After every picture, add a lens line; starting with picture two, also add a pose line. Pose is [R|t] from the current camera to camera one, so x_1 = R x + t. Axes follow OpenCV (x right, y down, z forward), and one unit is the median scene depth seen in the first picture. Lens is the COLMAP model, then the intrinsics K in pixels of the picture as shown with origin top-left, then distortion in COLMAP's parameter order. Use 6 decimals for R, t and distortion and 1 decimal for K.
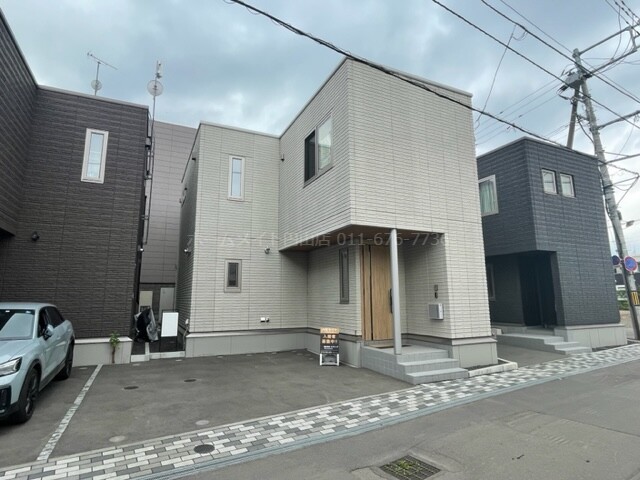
lens RADIAL K [[365.1, 0, 320.0], [0, 365.1, 240.0], [0, 0, 1]] dist [0.001841, 0.001822]
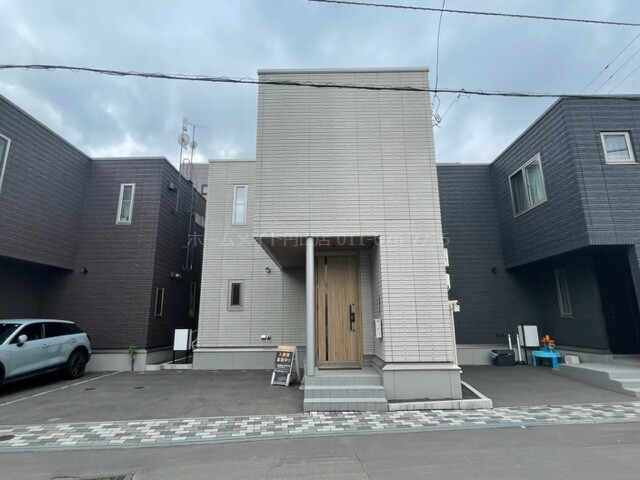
lens RADIAL K [[365.1, 0, 320.0], [0, 365.1, 240.0], [0, 0, 1]] dist [0.001841, 0.001822]
pose [[0.897737, -0.098358, -0.429412, 0.529818], [0.073491, 0.994535, -0.074159, 0.039387], [0.434359, 0.035017, 0.900059, 0.154614]]
